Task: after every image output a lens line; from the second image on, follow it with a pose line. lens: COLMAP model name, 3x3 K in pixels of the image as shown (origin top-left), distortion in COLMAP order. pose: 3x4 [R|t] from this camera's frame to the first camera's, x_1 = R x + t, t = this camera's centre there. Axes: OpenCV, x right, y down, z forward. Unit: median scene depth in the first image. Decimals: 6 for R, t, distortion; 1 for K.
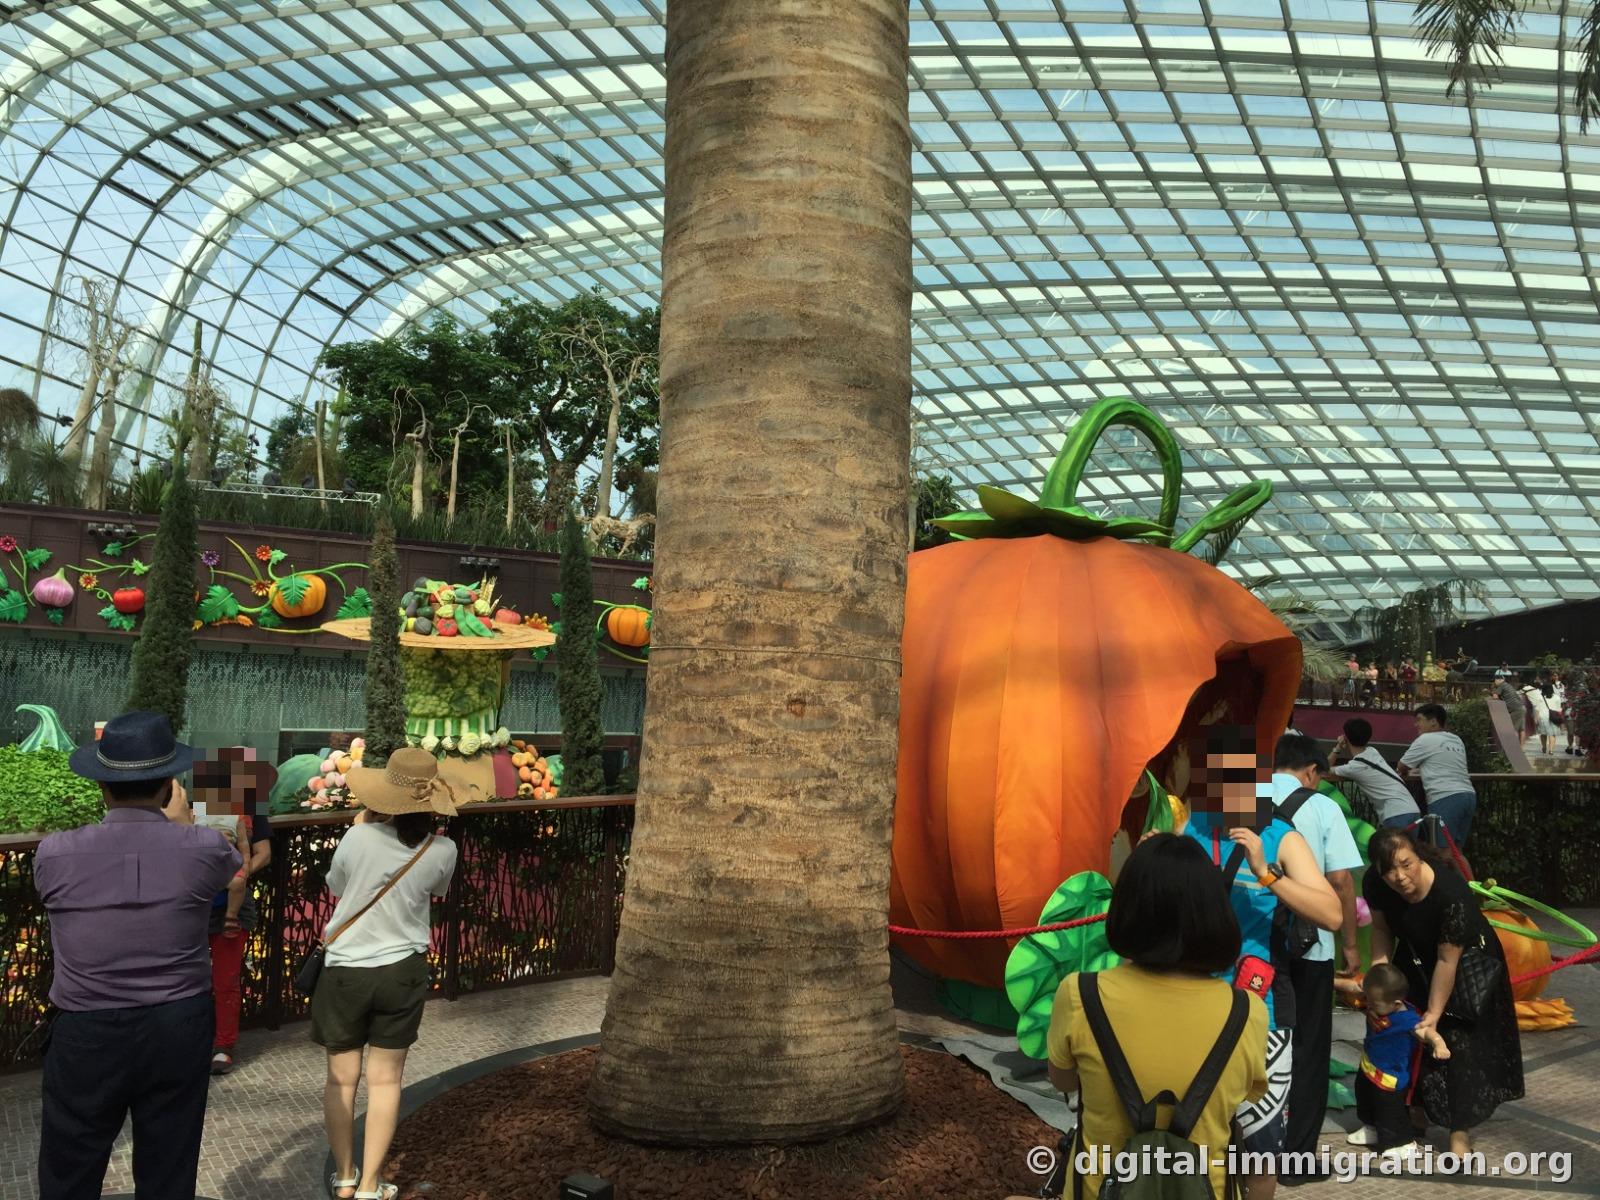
lens RADIAL K [[1261.5, 0, 799.9], [0, 1261.5, 576.9], [0, 0, 1]] dist [0.056121, -0.111655]
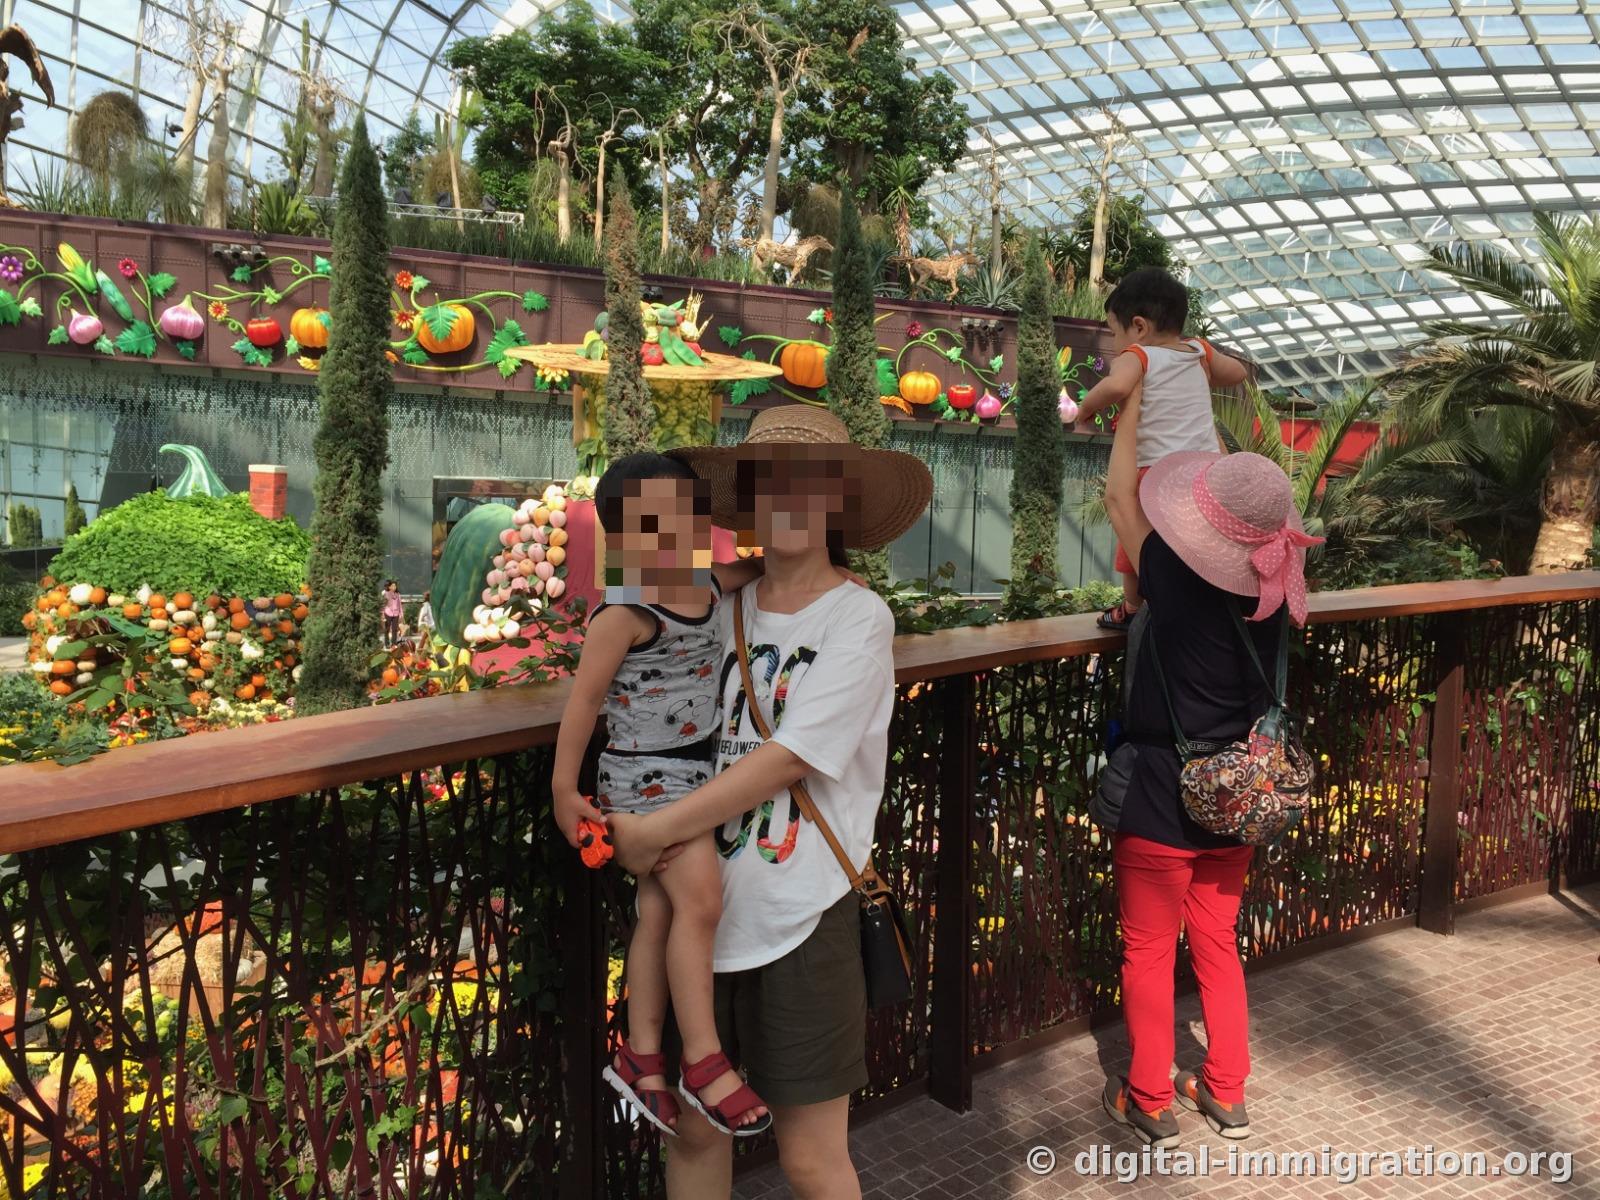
lens RADIAL K [[1261.5, 0, 799.9], [0, 1261.5, 576.9], [0, 0, 1]] dist [0.056121, -0.111655]
pose [[0.997407, 0.013187, -0.070744, -0.078629], [0.000548, 0.981645, 0.190718, 0.016363], [0.071961, -0.190262, 0.979092, 0.106330]]
